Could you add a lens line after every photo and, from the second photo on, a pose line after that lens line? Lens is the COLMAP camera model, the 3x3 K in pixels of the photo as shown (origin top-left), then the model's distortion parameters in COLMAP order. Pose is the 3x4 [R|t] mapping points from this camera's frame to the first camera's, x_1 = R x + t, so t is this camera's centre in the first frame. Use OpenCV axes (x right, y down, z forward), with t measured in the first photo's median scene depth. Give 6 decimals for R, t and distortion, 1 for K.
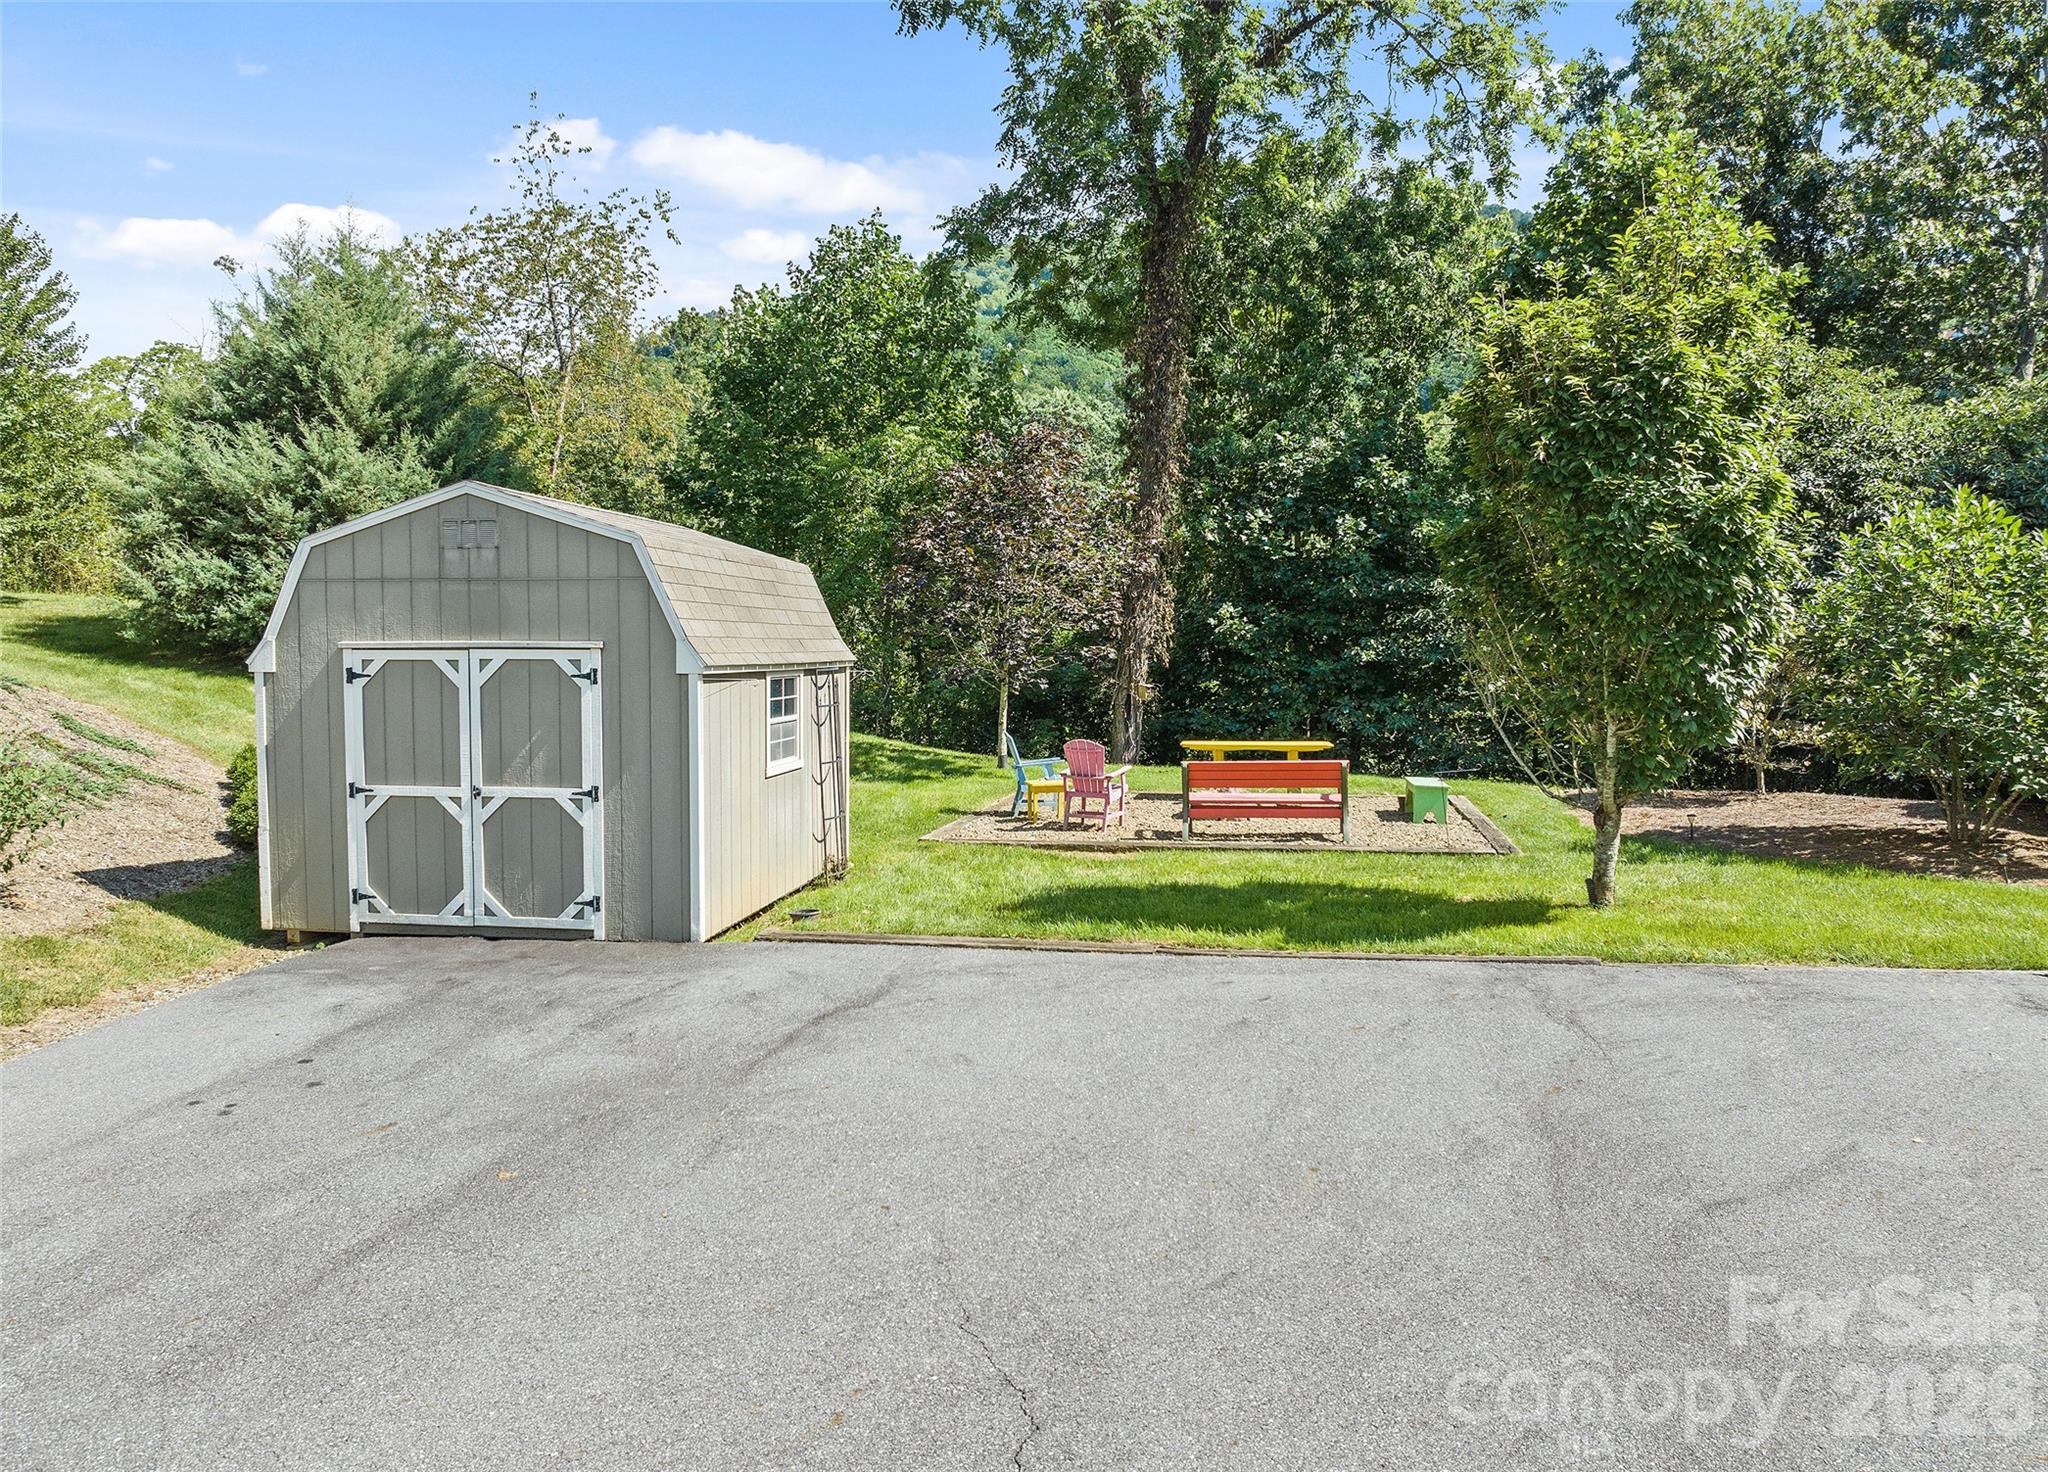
lens RADIAL K [[1417.1, 0, 1024.4], [0, 1417.1, 734.9], [0, 0, 1]] dist [-0.050116, -0.001050]
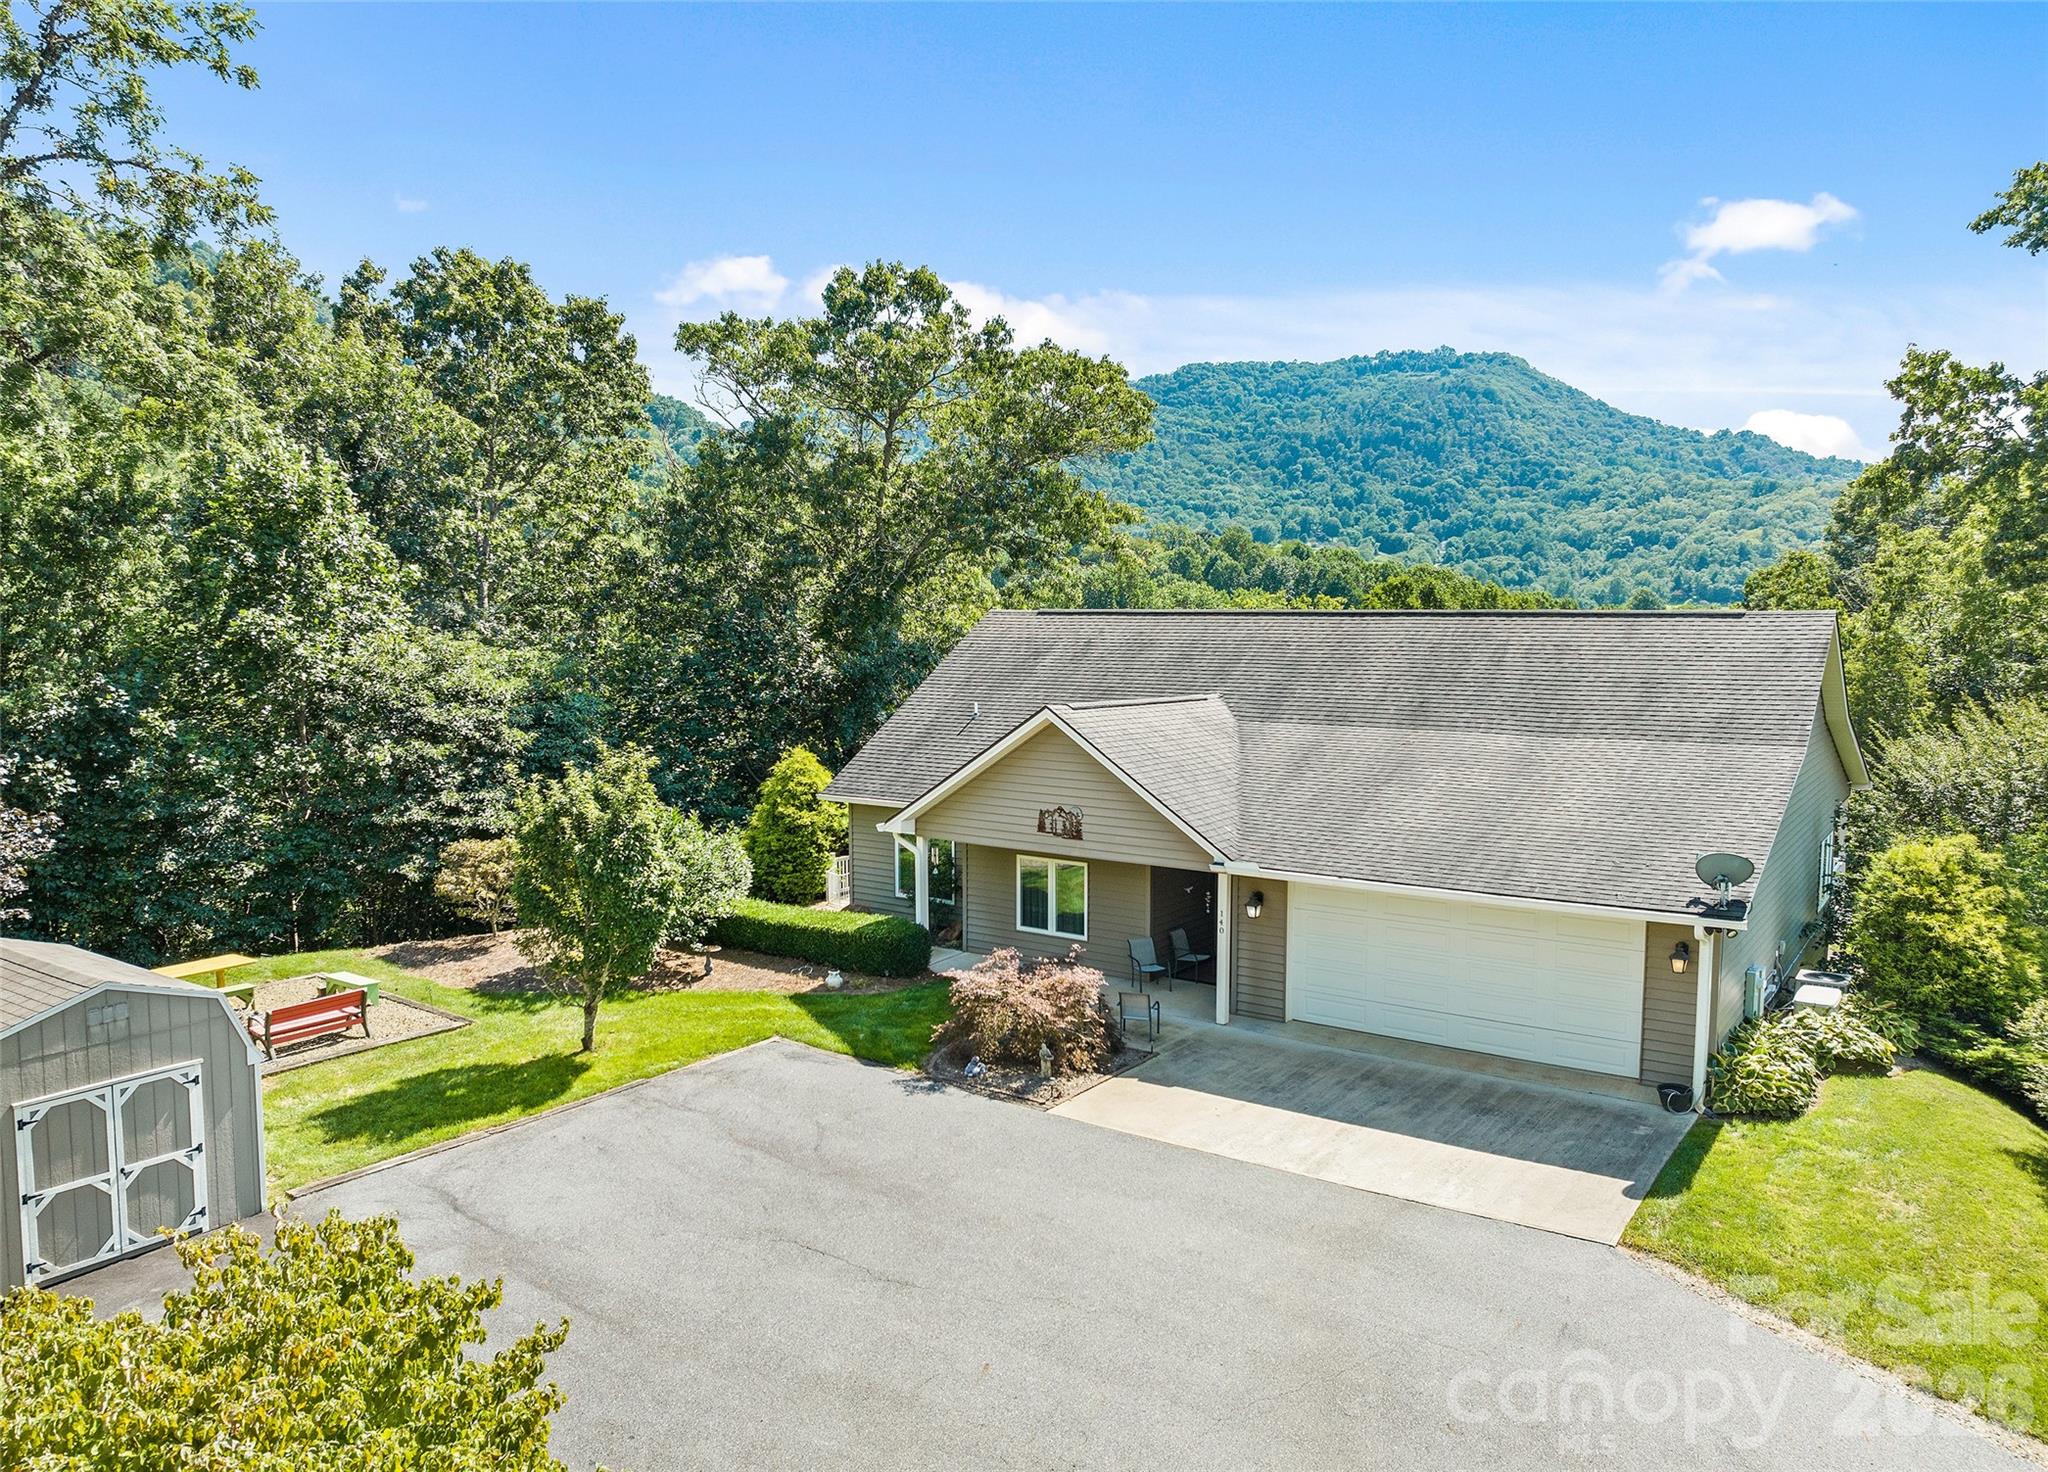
lens RADIAL K [[1417.1, 0, 1019.0], [0, 1417.1, 735.6], [0, 0, 1]] dist [-0.050116, -0.001050]
pose [[0.428720, -0.077483, 0.900108, -1.321581], [0.044900, 0.996912, 0.064429, -0.505233], [-0.902321, 0.012793, 0.430875, -0.590071]]
